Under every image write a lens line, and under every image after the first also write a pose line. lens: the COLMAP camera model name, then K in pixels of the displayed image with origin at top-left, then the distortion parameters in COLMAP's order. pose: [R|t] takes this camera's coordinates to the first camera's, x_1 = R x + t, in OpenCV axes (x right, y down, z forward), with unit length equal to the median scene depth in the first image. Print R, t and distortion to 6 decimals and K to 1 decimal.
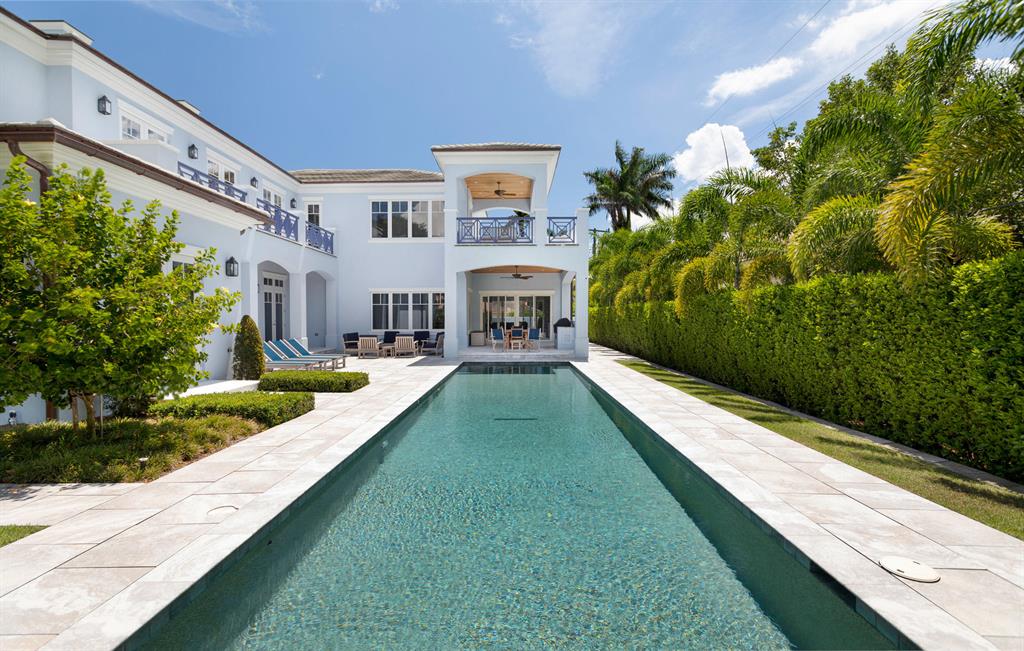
lens RADIAL K [[492.6, 0, 512.0], [0, 492.6, 325.5], [0, 0, 1]] dist [0.000566, 0.000144]
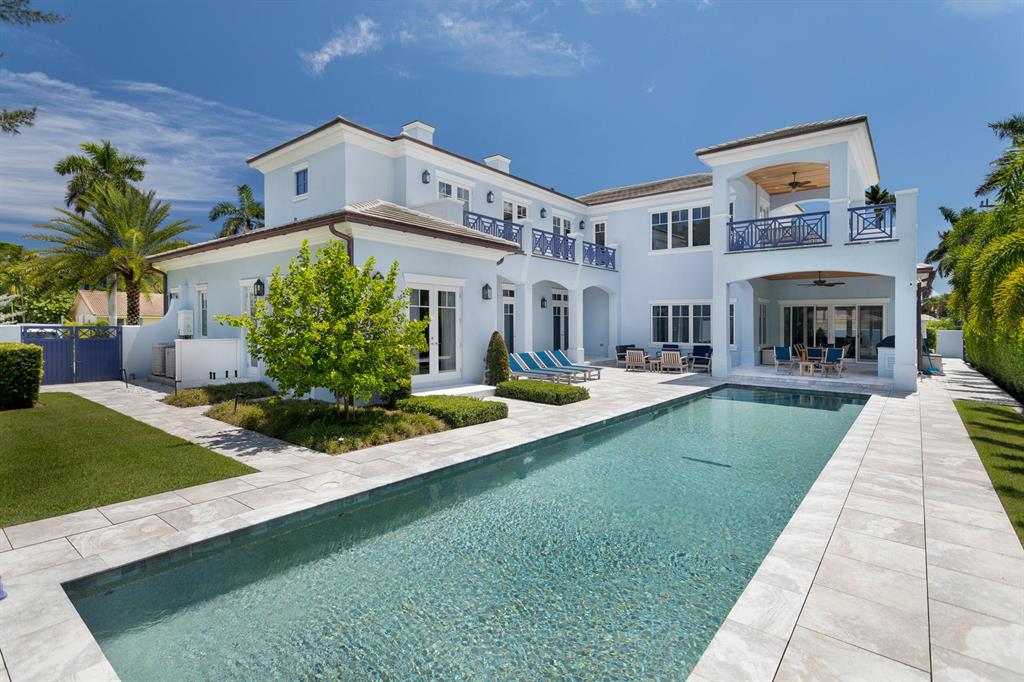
lens RADIAL K [[498.9, 0, 511.8], [0, 498.9, 322.6], [0, 0, 1]] dist [0.001805, 0.000715]
pose [[0.780863, 0.009129, -0.624636, 0.155232], [-0.019245, 0.999770, -0.009446, -0.019172], [0.624406, 0.019397, 0.780859, 0.041651]]
